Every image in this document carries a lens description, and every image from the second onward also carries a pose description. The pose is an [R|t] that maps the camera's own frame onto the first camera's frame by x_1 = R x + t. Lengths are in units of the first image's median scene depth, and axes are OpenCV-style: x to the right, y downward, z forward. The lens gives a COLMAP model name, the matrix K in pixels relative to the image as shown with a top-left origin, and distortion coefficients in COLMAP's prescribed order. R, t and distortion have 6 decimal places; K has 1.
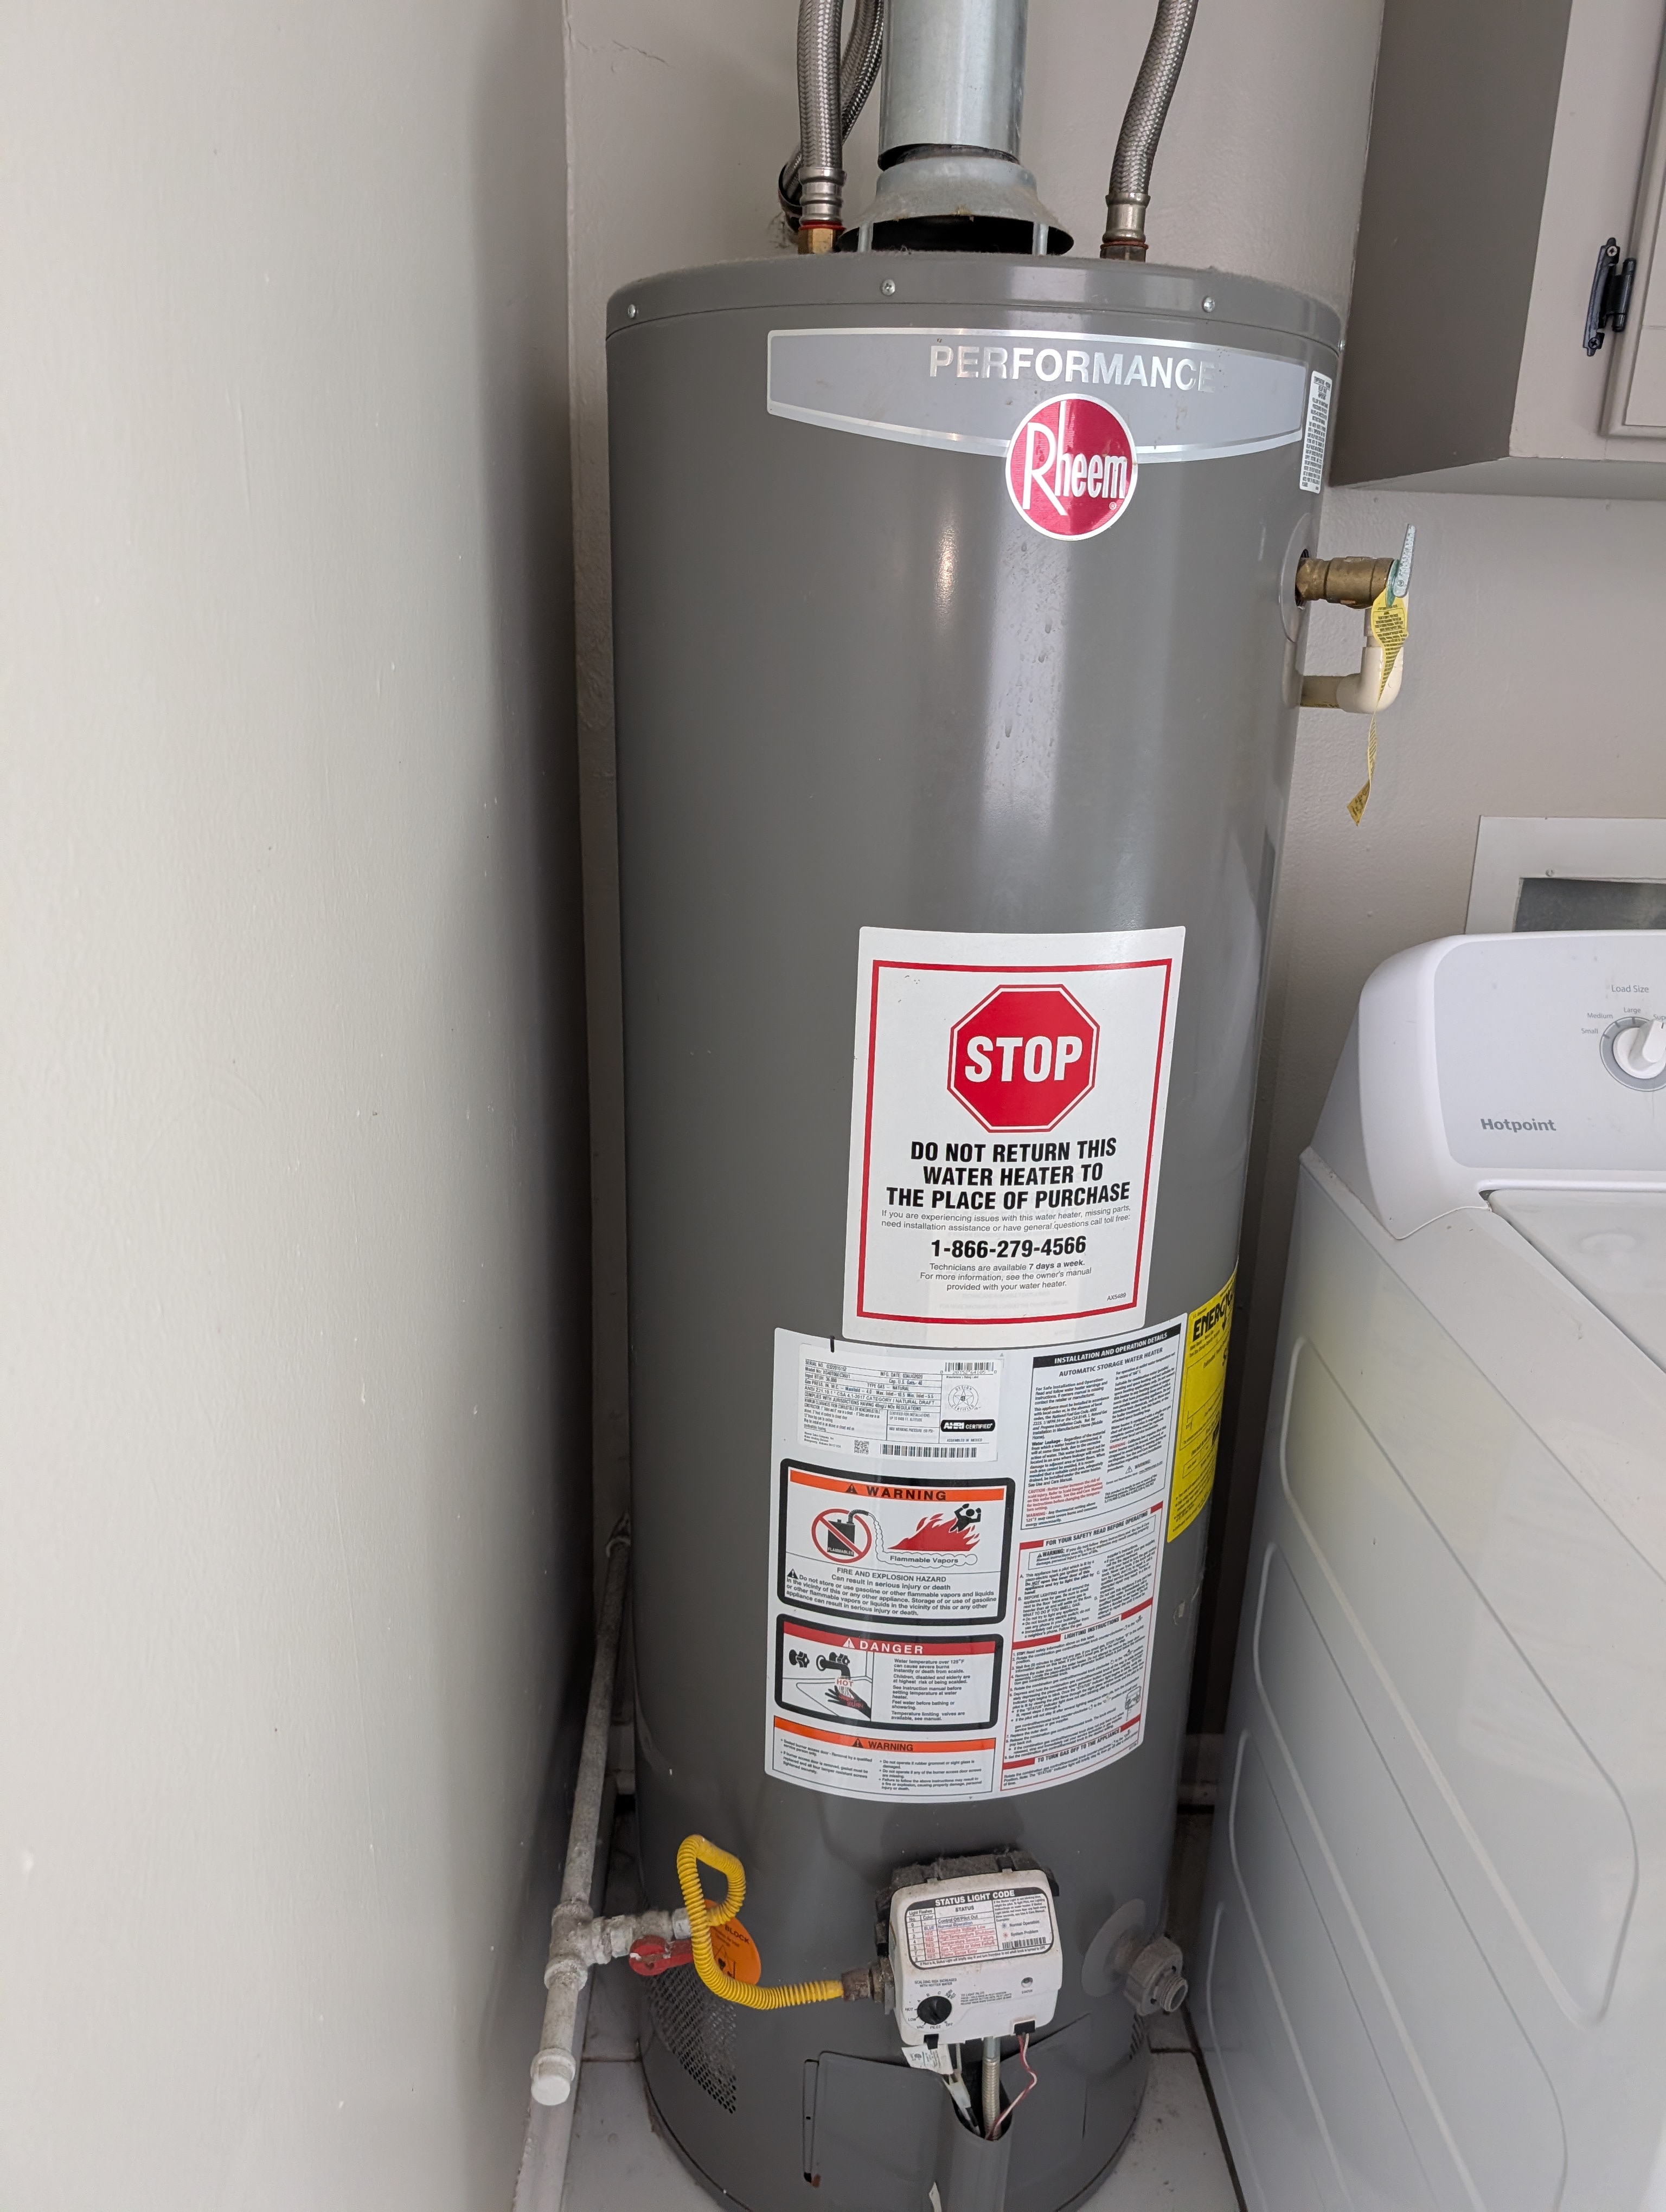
lens RADIAL K [[1594.1, 0, 833.8], [0, 1594.1, 1096.7], [0, 0, 1]] dist [0.022231, -0.018758]
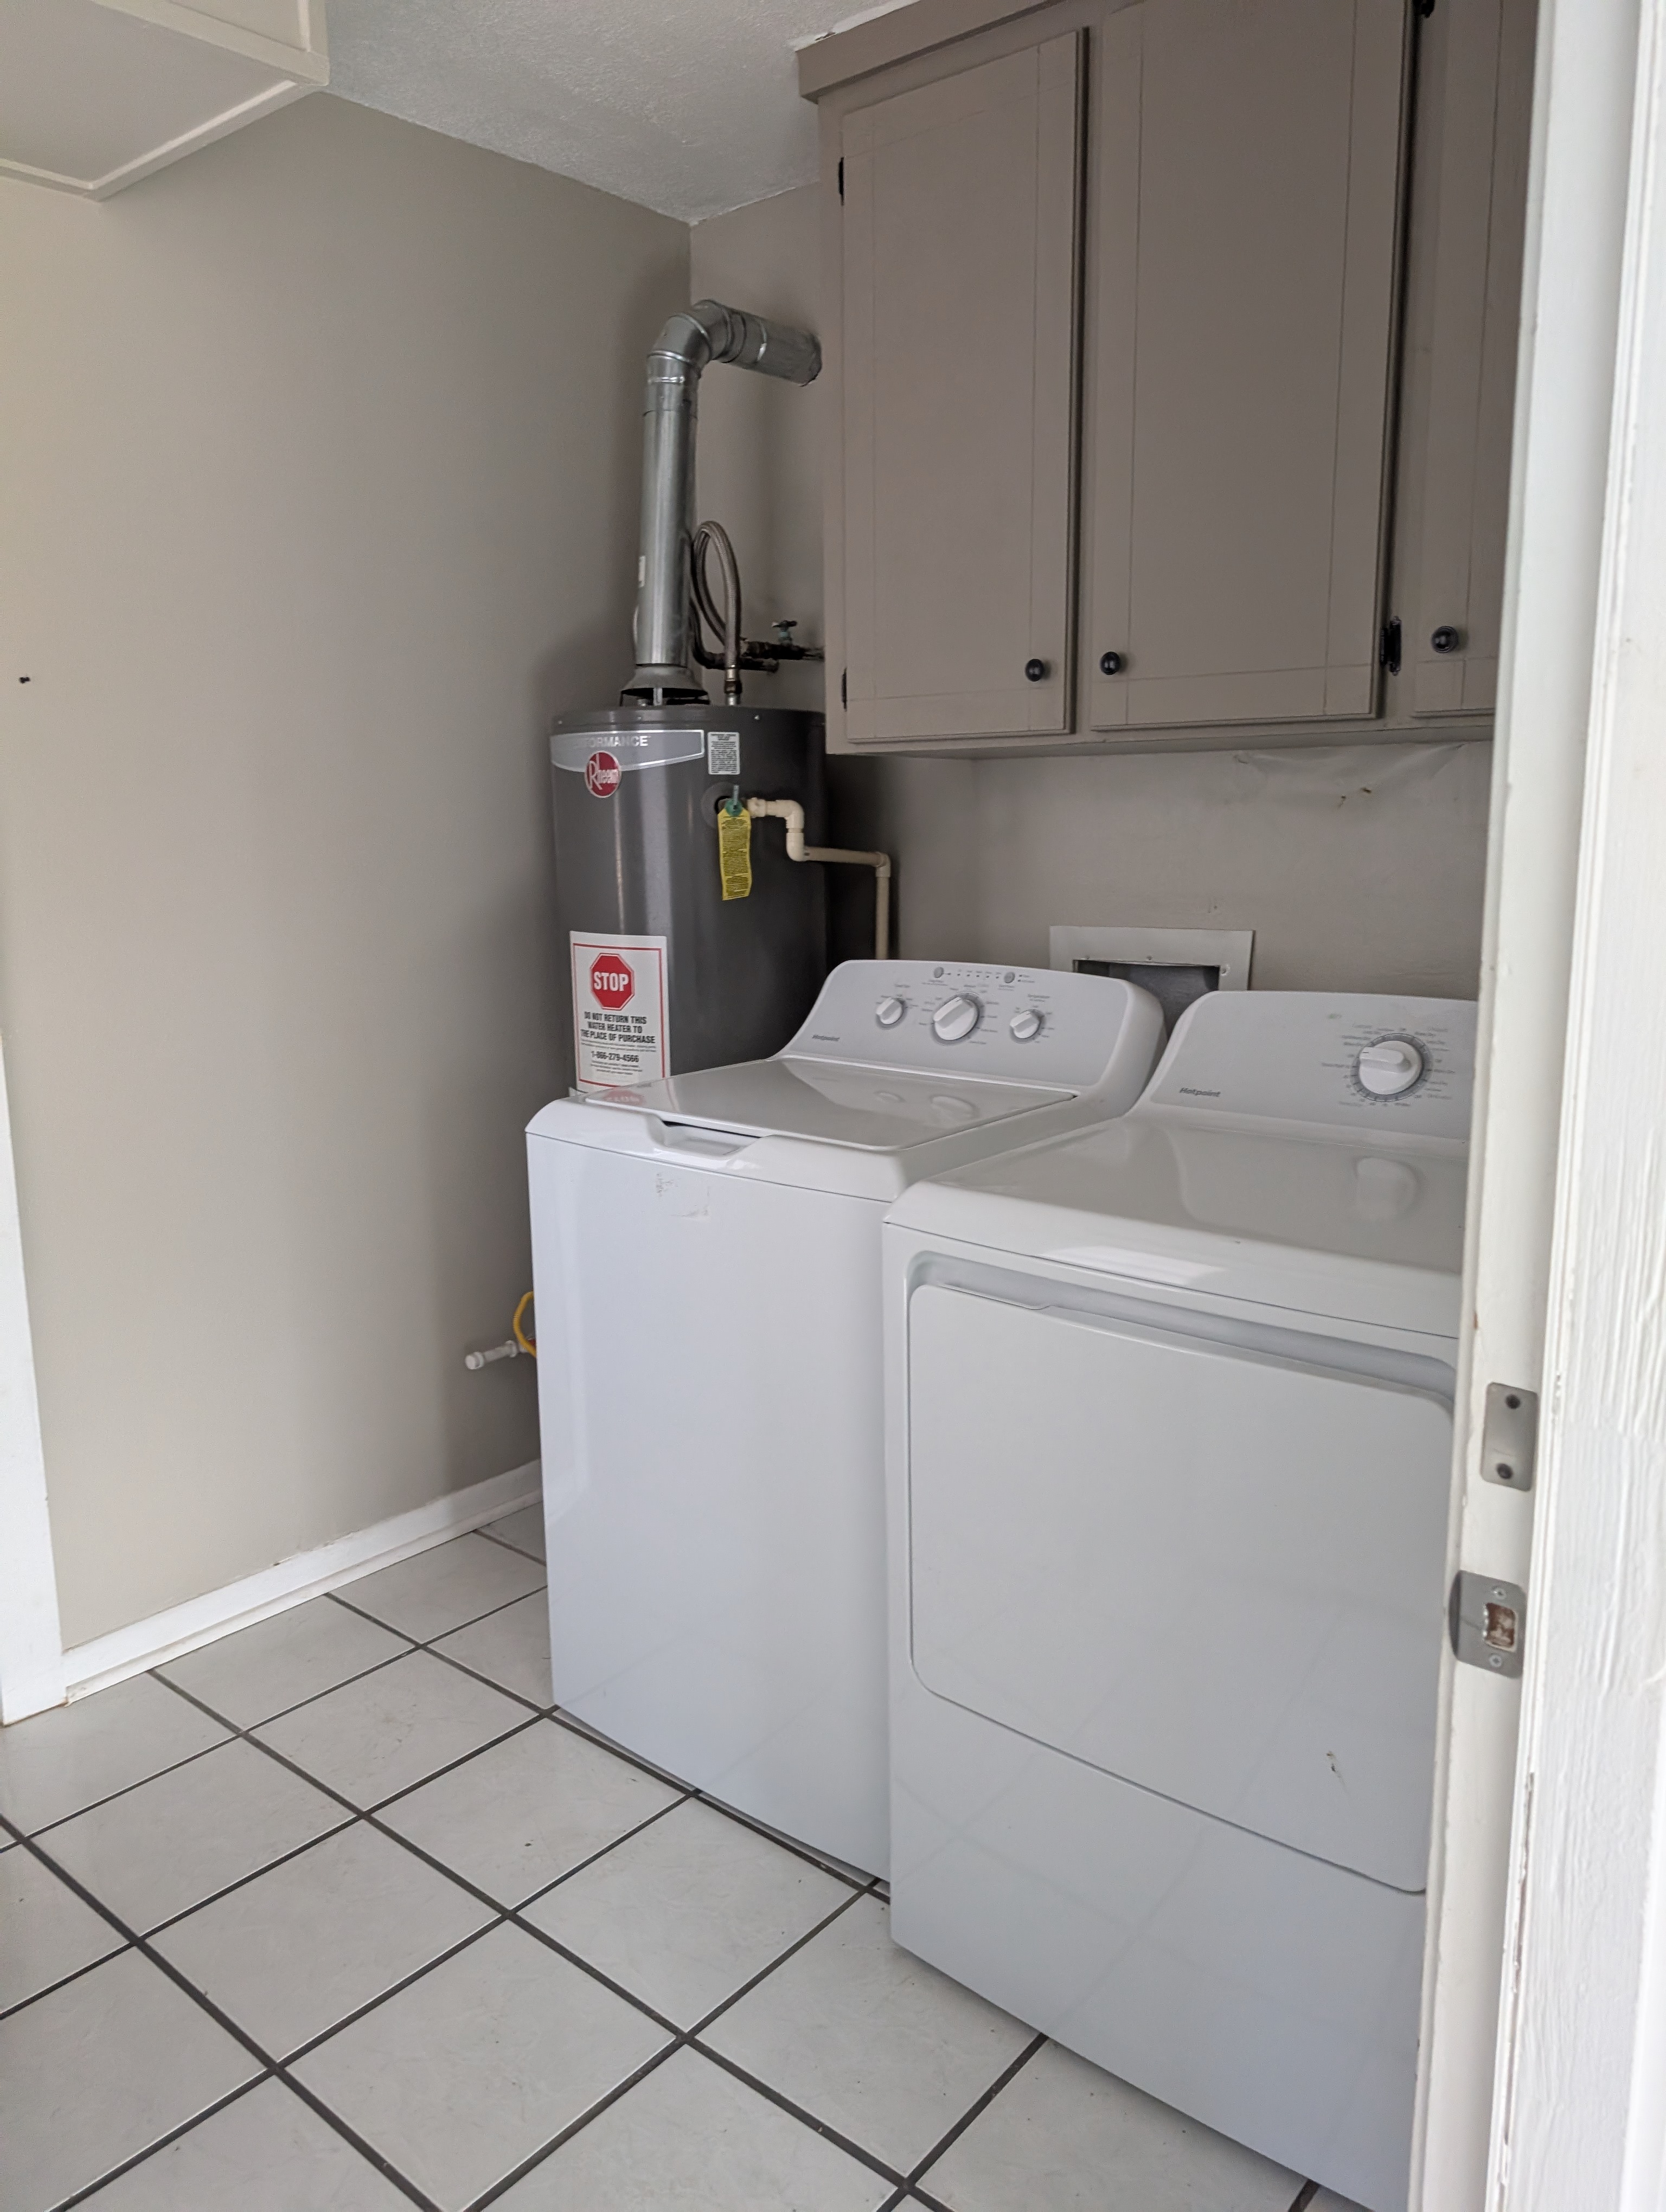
lens RADIAL K [[1594.1, 0, 834.2], [0, 1594.1, 1111.0], [0, 0, 1]] dist [0.022231, -0.018758]
pose [[0.737268, 0.083396, -0.670433, 2.184468], [-0.181128, 0.980423, -0.077229, 0.325207], [0.650867, 0.178372, 0.737940, -0.696684]]
